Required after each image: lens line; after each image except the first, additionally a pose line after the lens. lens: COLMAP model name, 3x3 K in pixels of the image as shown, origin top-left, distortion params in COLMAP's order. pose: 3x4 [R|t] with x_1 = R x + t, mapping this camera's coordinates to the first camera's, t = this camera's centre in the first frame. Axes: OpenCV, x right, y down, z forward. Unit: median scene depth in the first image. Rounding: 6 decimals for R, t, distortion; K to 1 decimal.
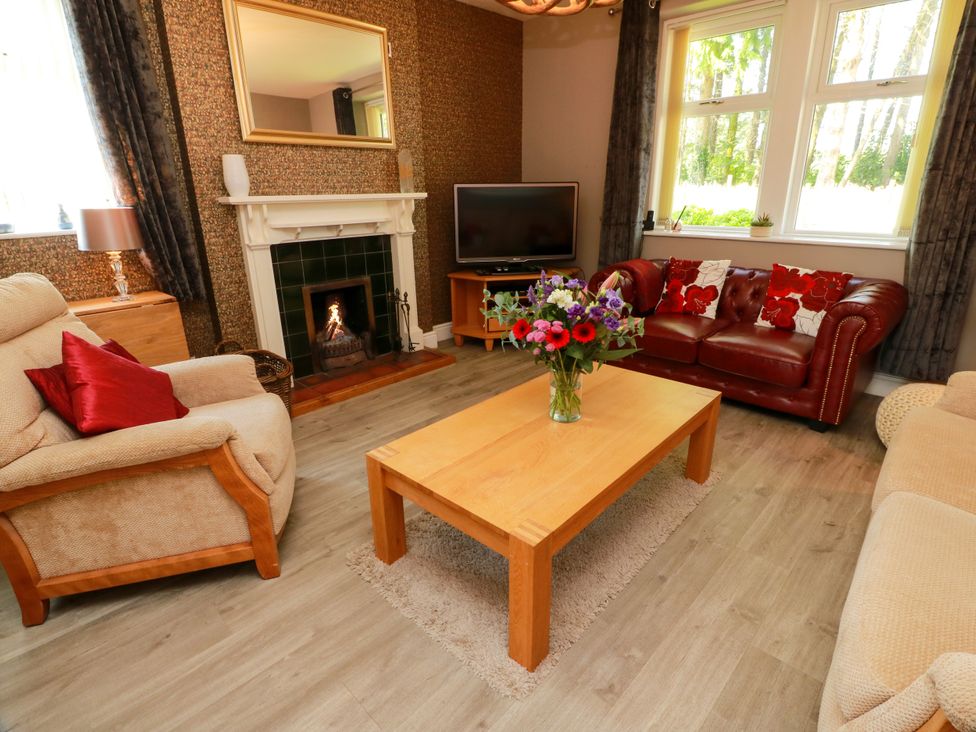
lens RADIAL K [[508.1, 0, 493.3], [0, 508.1, 363.9], [0, 0, 1]] dist [-0.003569, -0.012264]
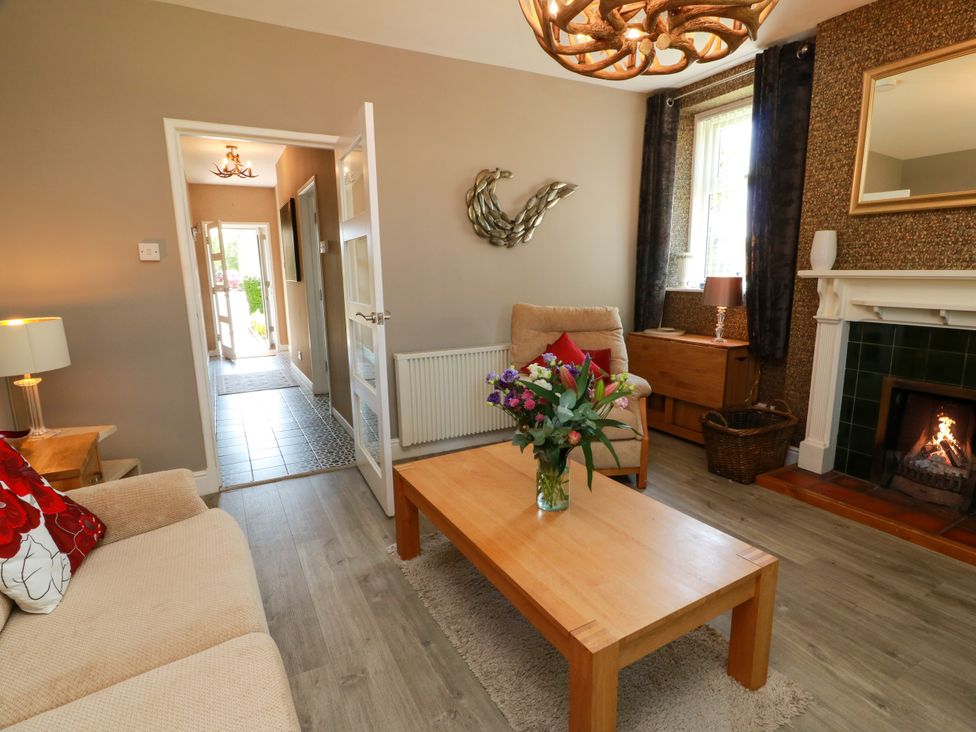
lens RADIAL K [[508.1, 0, 484.9], [0, 508.1, 367.1], [0, 0, 1]] dist [-0.003569, -0.012264]
pose [[-0.312721, 0.194427, -0.929733, 0.601623], [-0.291348, 0.912008, 0.288717, -0.217512], [0.904058, 0.361164, -0.228558, 0.603538]]
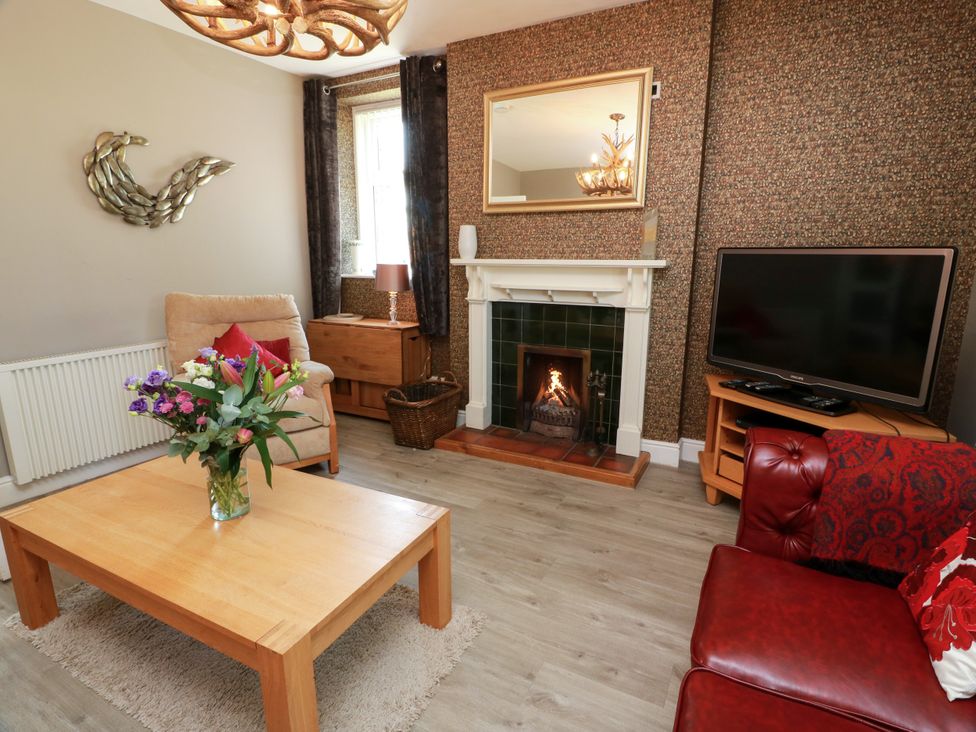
lens RADIAL K [[508.1, 0, 476.2], [0, 508.1, 362.2], [0, 0, 1]] dist [-0.003569, -0.012264]
pose [[0.261664, 0.211998, -0.941589, 0.601148], [-0.320516, 0.939300, 0.122412, -0.221369], [0.910385, 0.269763, 0.313729, 0.616032]]
